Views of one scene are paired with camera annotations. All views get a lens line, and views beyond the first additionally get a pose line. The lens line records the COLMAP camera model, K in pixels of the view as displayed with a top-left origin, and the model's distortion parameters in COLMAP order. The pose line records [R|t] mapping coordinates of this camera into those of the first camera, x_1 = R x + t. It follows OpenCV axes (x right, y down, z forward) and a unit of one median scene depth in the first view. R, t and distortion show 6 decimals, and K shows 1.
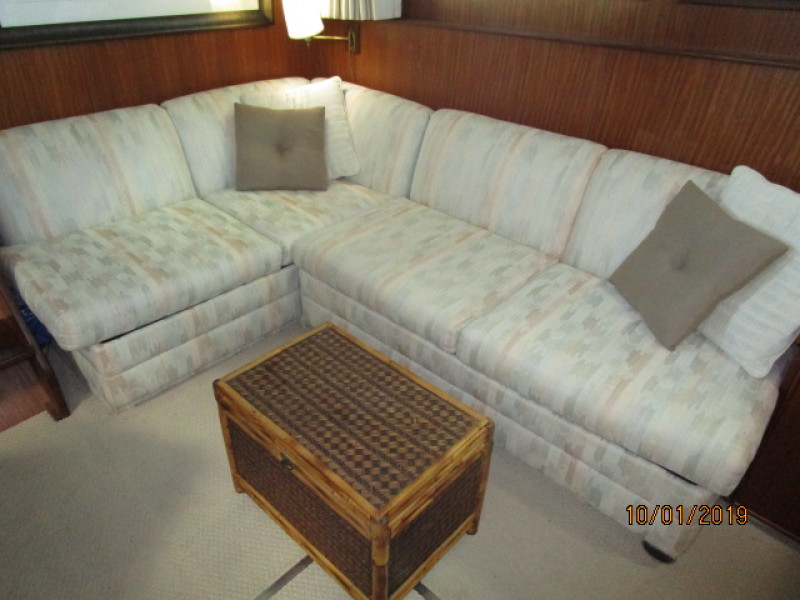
lens RADIAL K [[568.6, 0, 397.7], [0, 568.6, 298.5], [0, 0, 1]] dist [-0.028374, 0.013362]
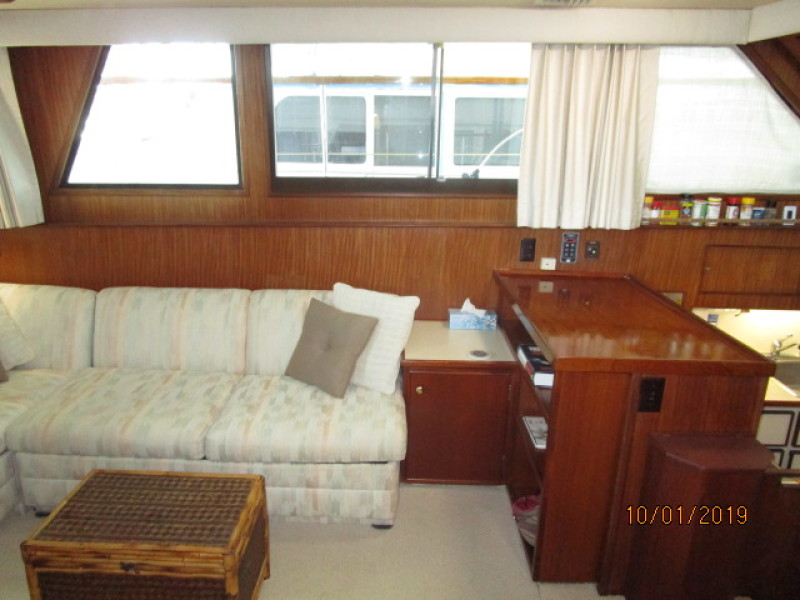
lens RADIAL K [[568.6, 0, 395.0], [0, 568.6, 298.5], [0, 0, 1]] dist [-0.028374, 0.013362]
pose [[0.741603, -0.188759, 0.643736, -0.312267], [0.358296, 0.922714, -0.142206, 0.094977], [-0.567142, 0.336108, 0.751919, -0.305757]]
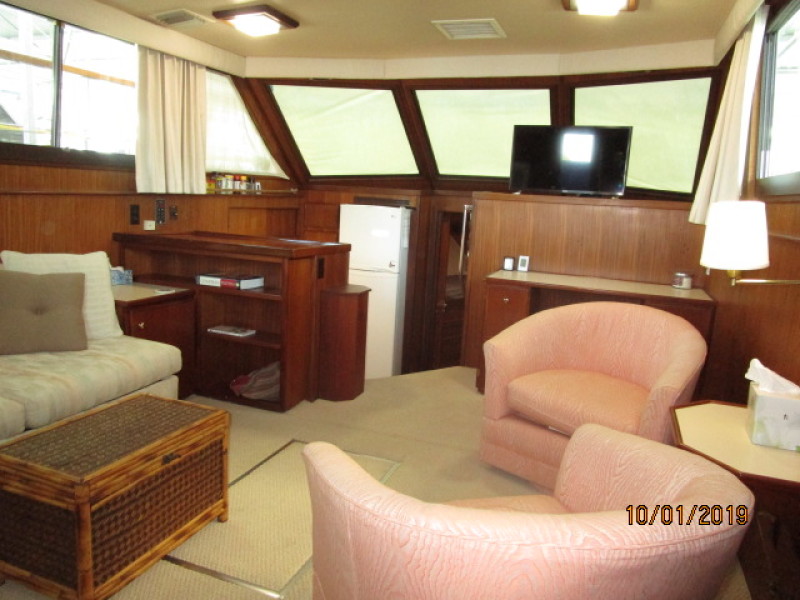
lens RADIAL K [[568.6, 0, 397.9], [0, 568.6, 296.2], [0, 0, 1]] dist [-0.028374, 0.013362]
pose [[-0.371254, -0.197930, 0.907190, -1.076126], [0.445092, 0.819518, 0.360948, -0.184458], [-0.814901, 0.537787, -0.216152, 0.457341]]
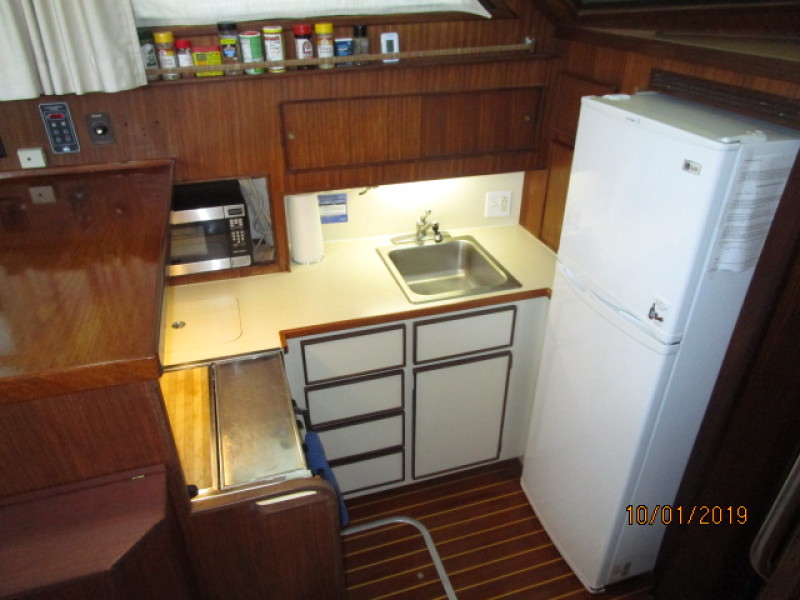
lens RADIAL K [[568.6, 0, 398.3], [0, 568.6, 293.9], [0, 0, 1]] dist [-0.028374, 0.013362]
pose [[0.498553, -0.450876, 0.740376, 0.517893], [0.482382, 0.853934, 0.195205, 0.251015], [-0.720245, 0.259824, 0.643226, -0.419168]]
